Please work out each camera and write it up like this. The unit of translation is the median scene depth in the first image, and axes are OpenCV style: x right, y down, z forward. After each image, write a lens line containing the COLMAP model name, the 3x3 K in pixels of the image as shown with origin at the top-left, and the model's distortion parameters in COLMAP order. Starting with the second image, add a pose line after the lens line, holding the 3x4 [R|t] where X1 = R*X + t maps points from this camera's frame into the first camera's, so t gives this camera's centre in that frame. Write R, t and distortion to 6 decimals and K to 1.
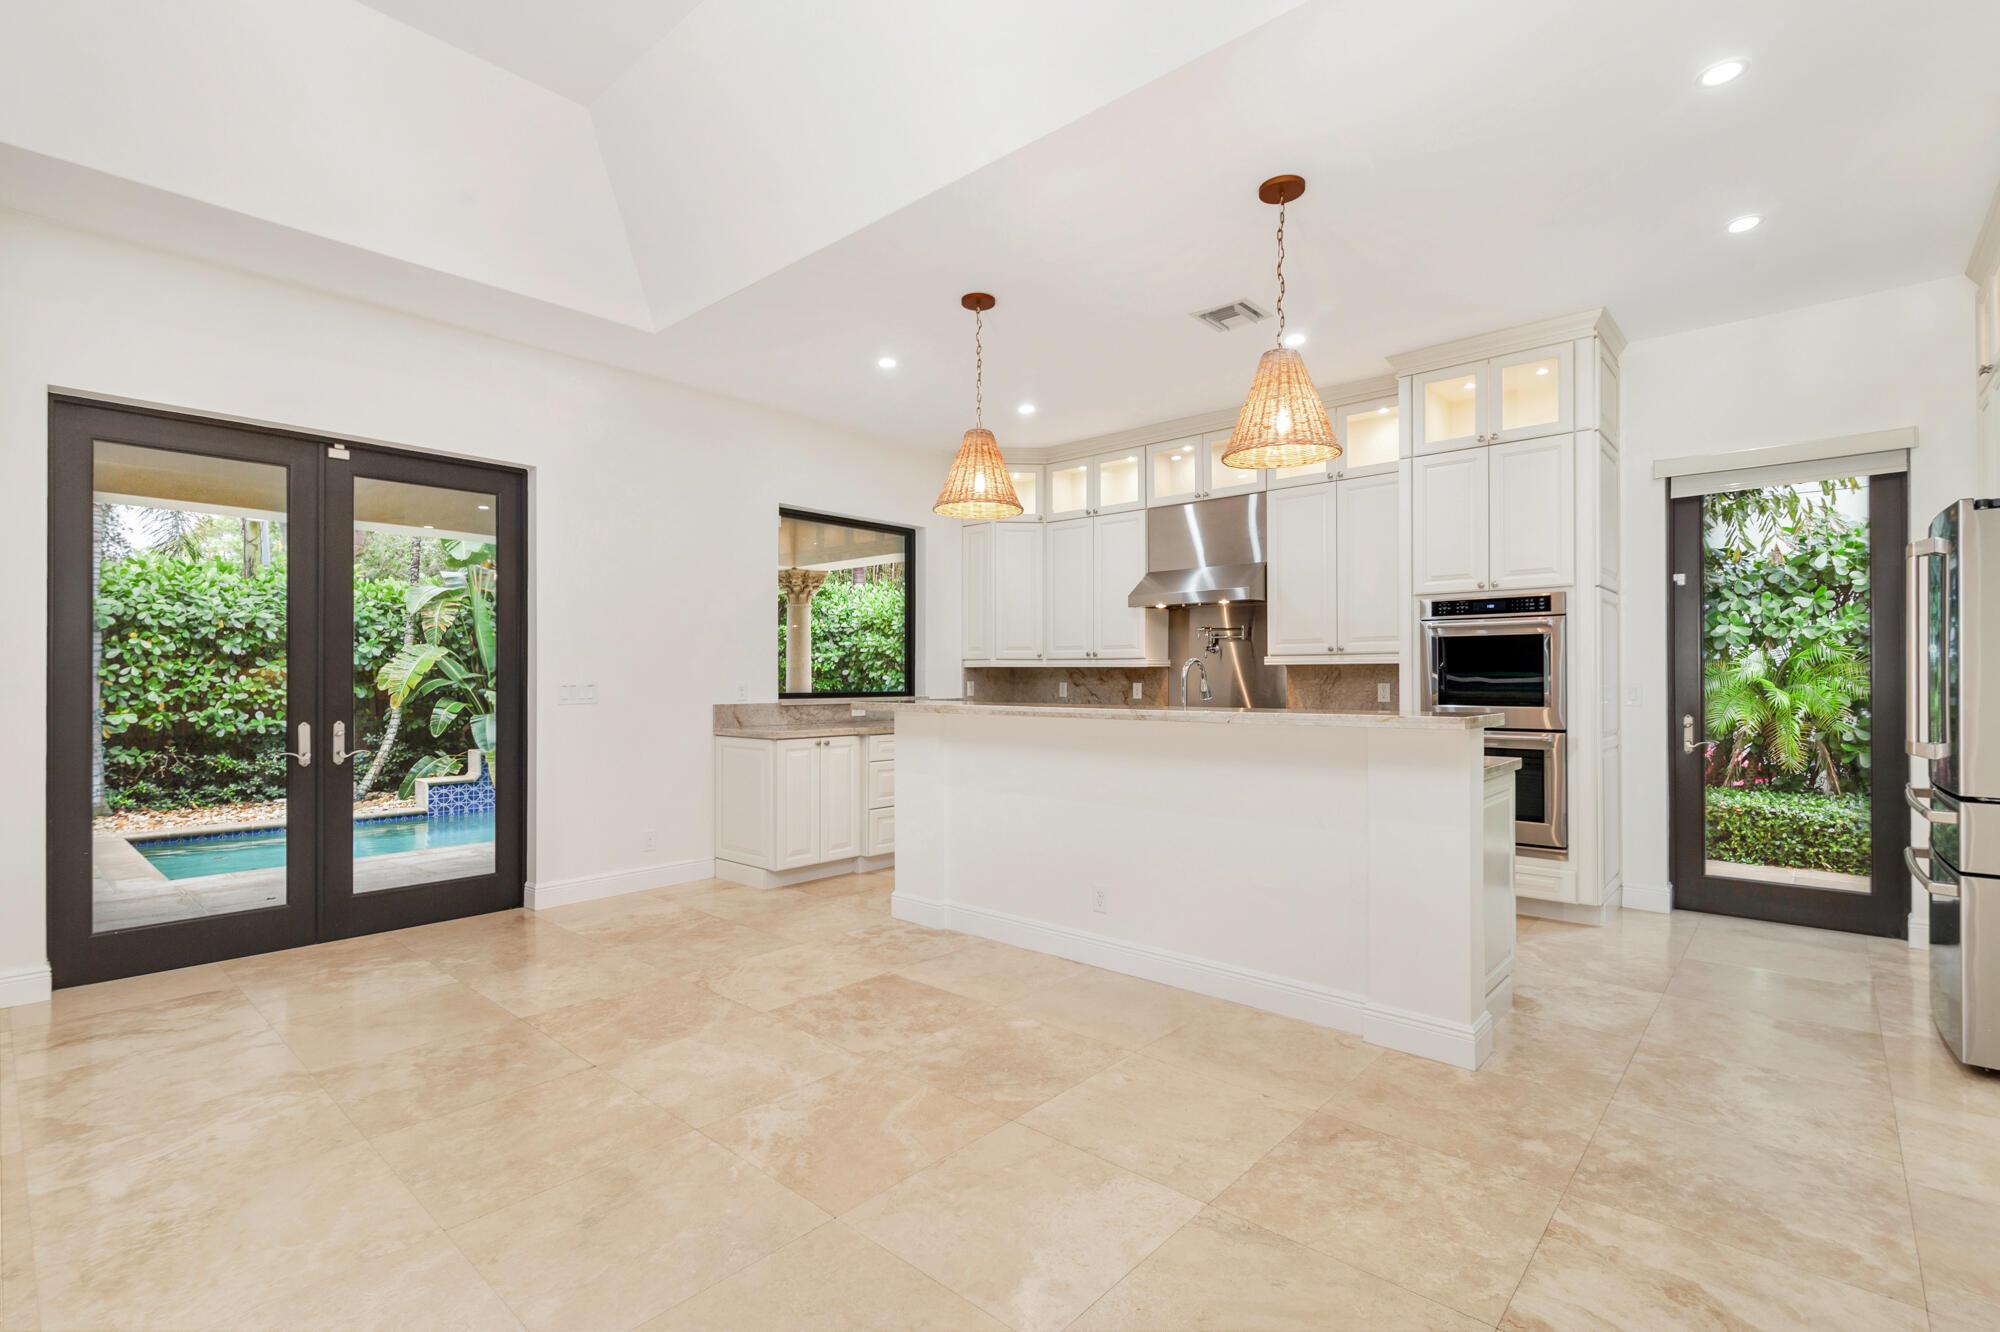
lens RADIAL K [[915.8, 0, 1010.4], [0, 915.8, 669.8], [0, 0, 1]] dist [0.003829, -0.001180]
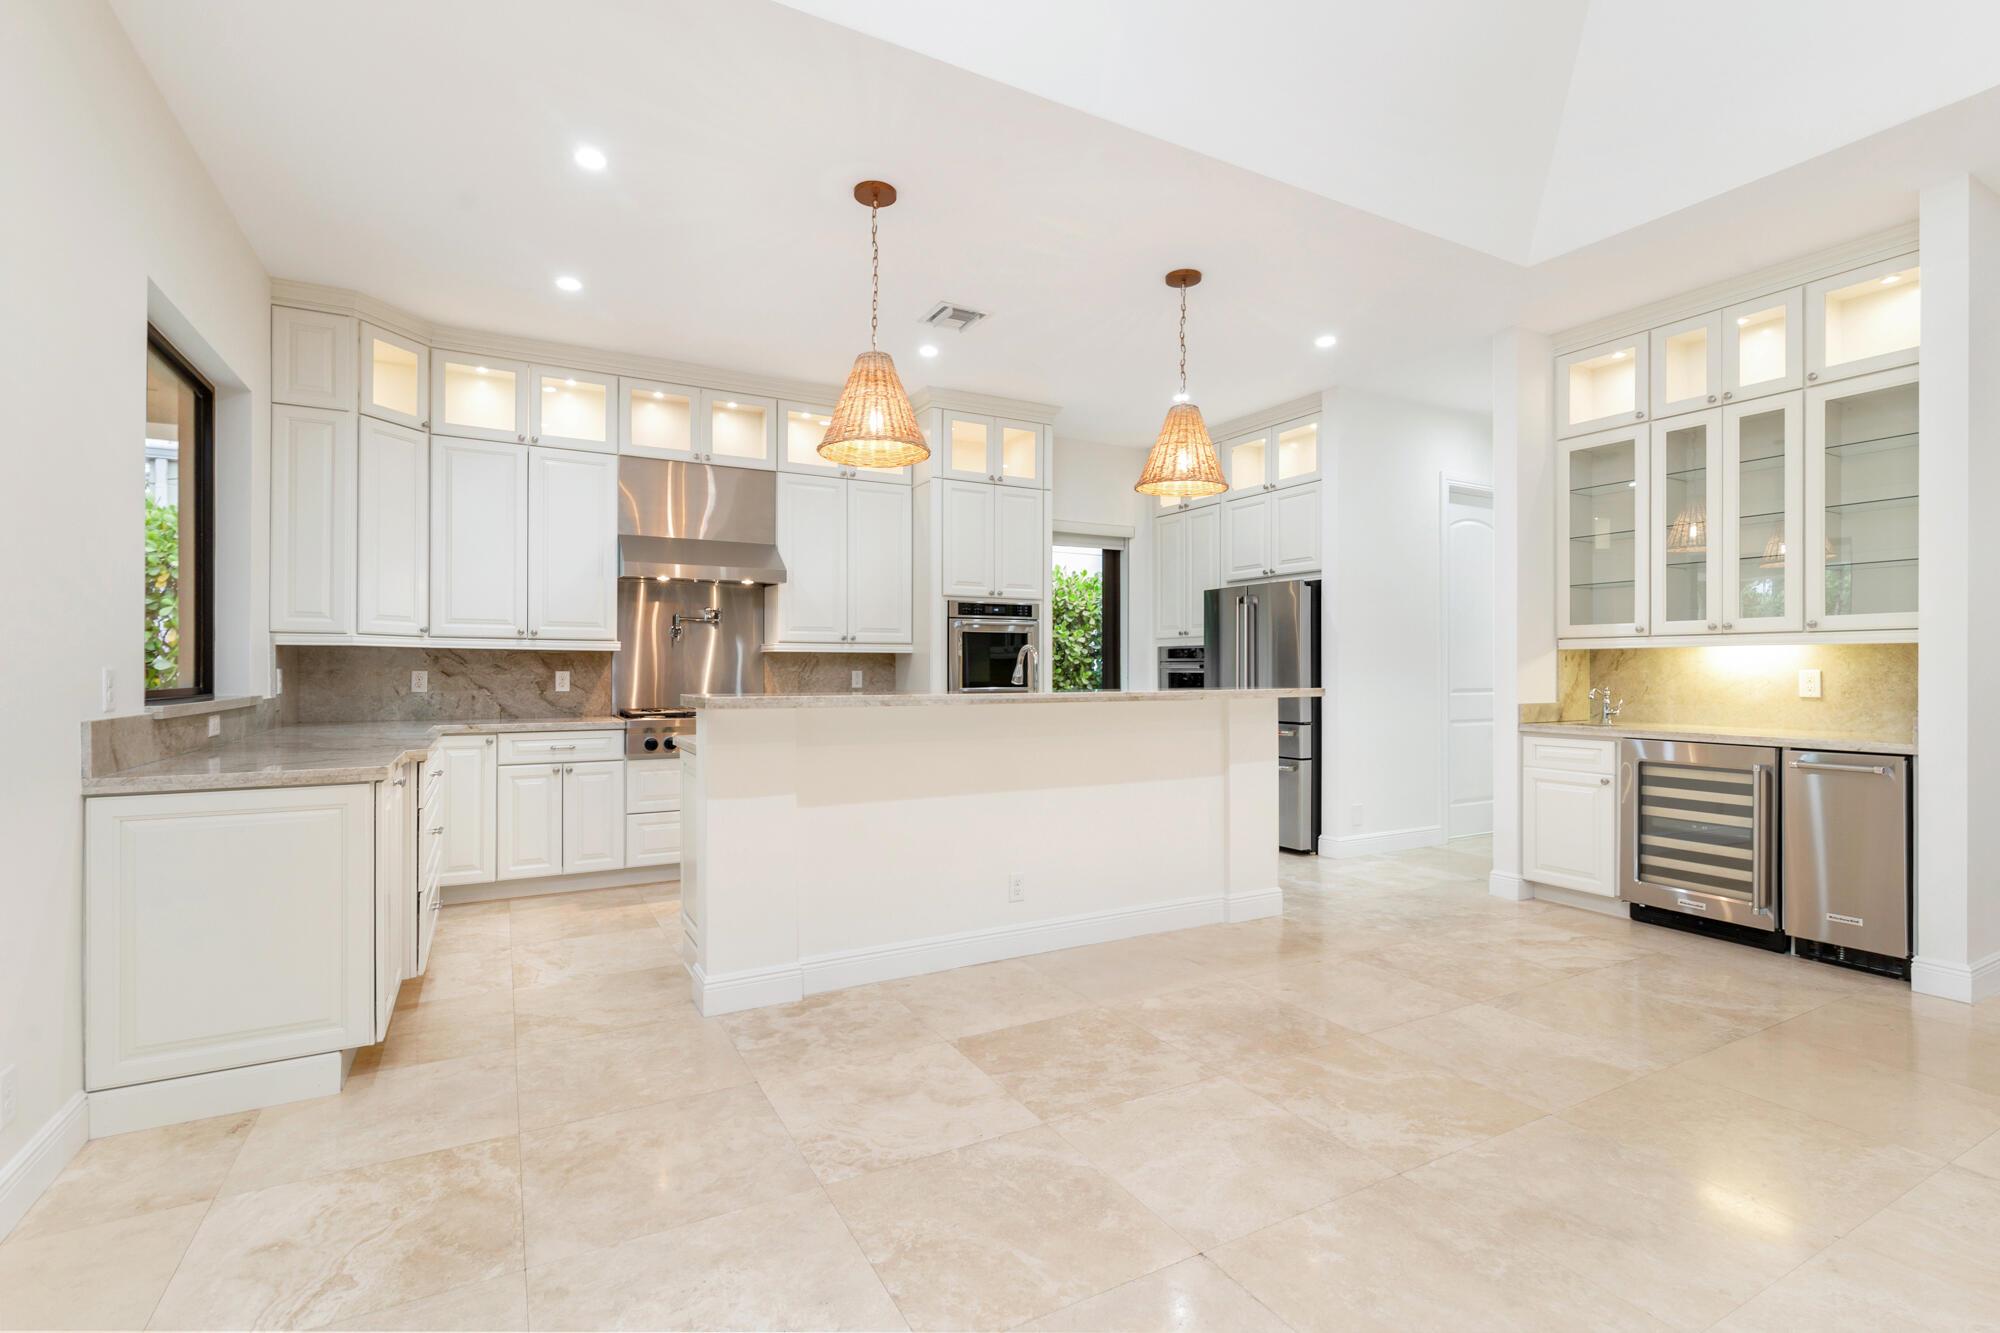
lens RADIAL K [[915.2, 0, 1004.2], [0, 915.2, 665.3], [0, 0, 1]] dist [0.005531, -0.002971]
pose [[0.333512, 0.006129, 0.942726, -0.809252], [-0.008167, 0.999960, -0.003612, 0.015114], [-0.942710, -0.006495, 0.333549, 0.667546]]
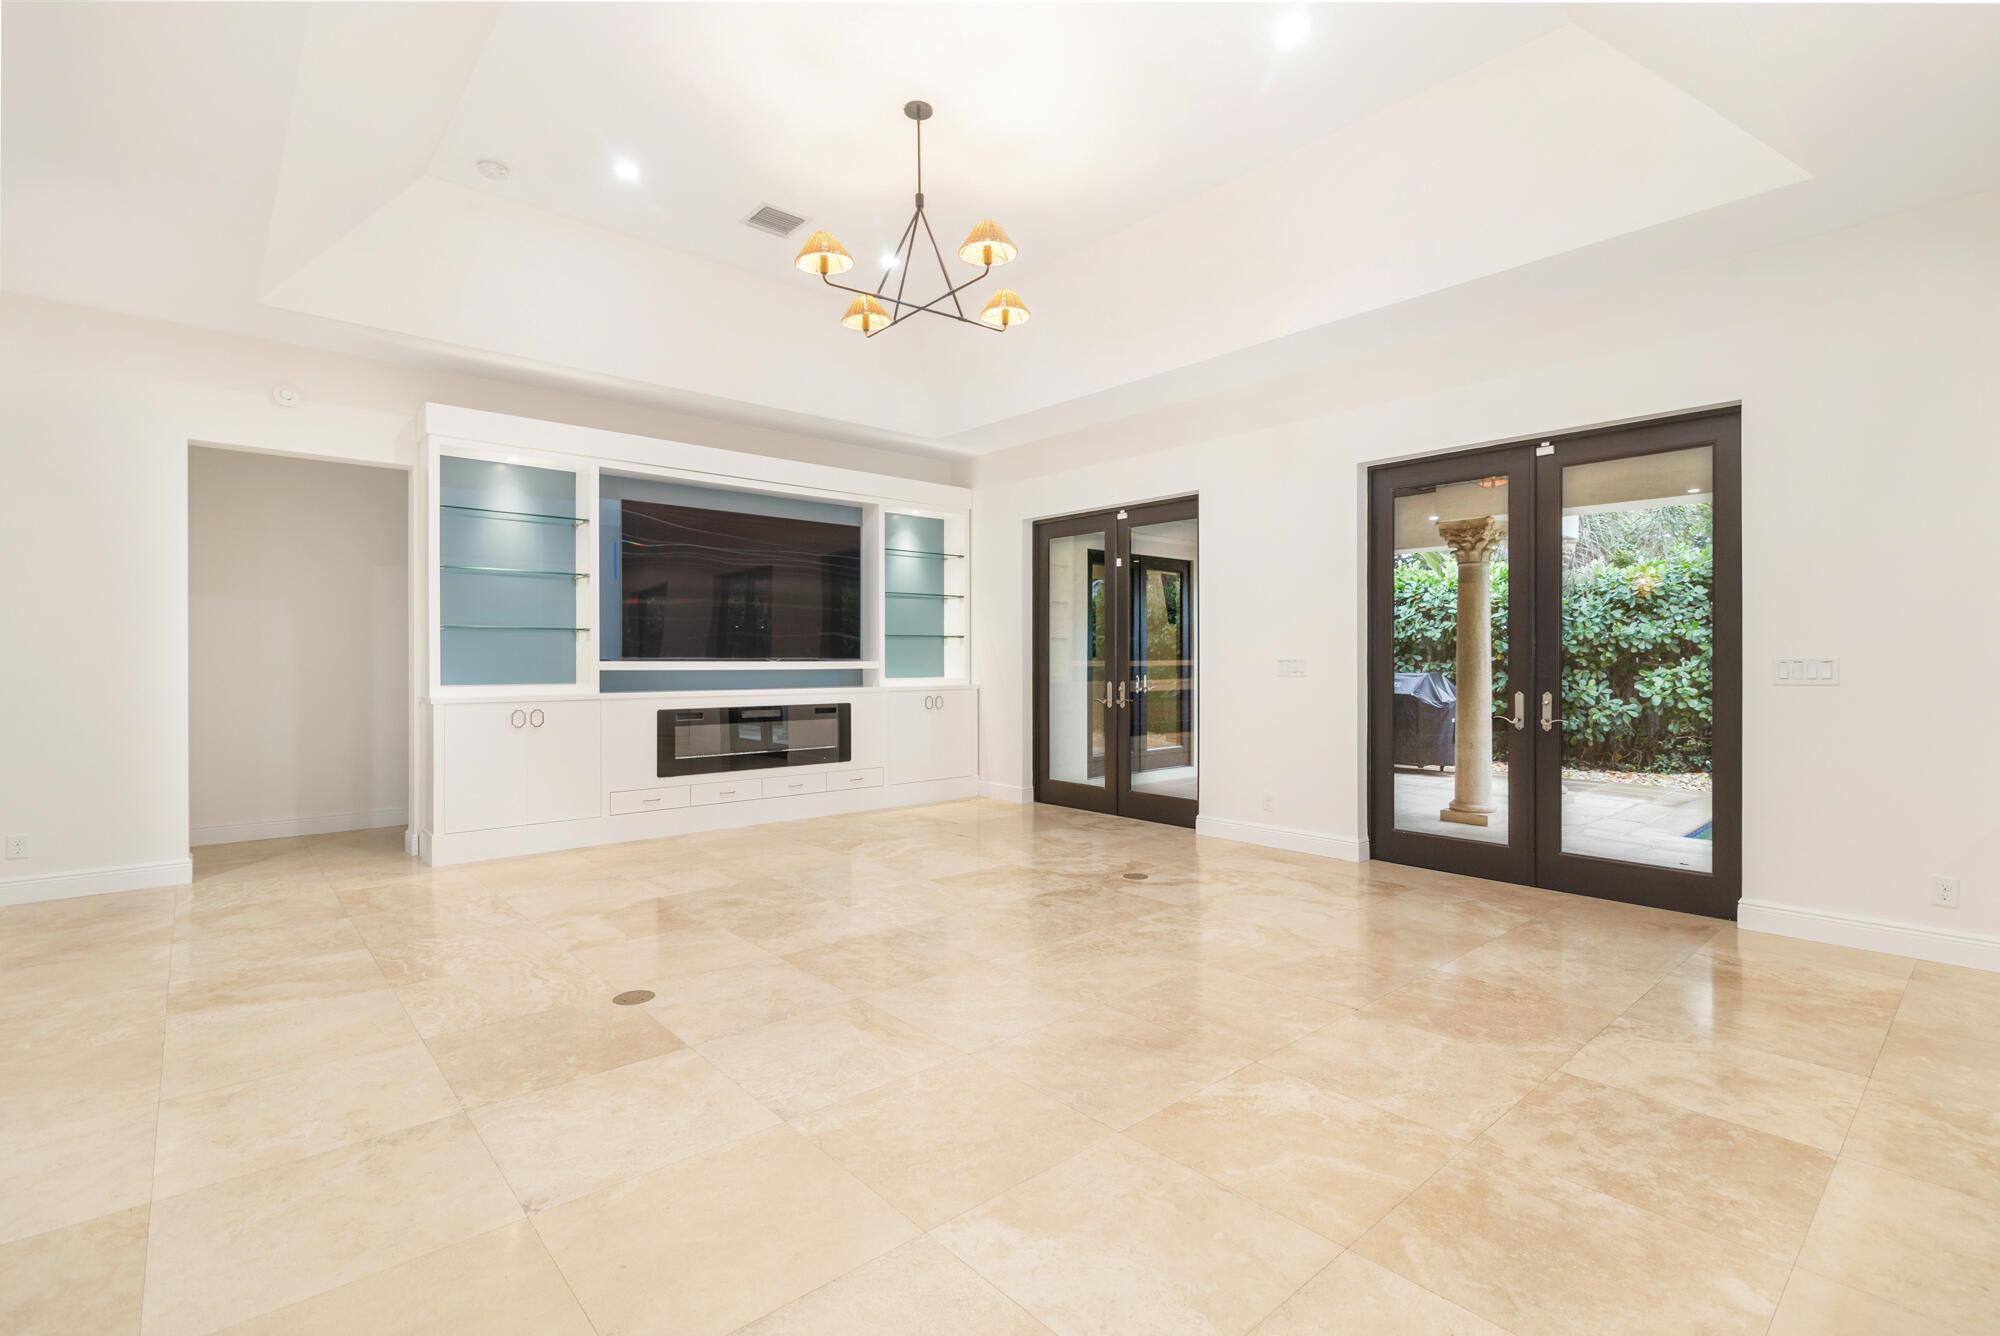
lens RADIAL K [[915.8, 0, 997.2], [0, 915.8, 658.8], [0, 0, 1]] dist [0.003829, -0.001180]
pose [[-0.125786, -0.000062, -0.992057, 0.486765], [0.007360, 0.999972, -0.000996, 0.013103], [0.992030, -0.007427, -0.125782, 0.523040]]
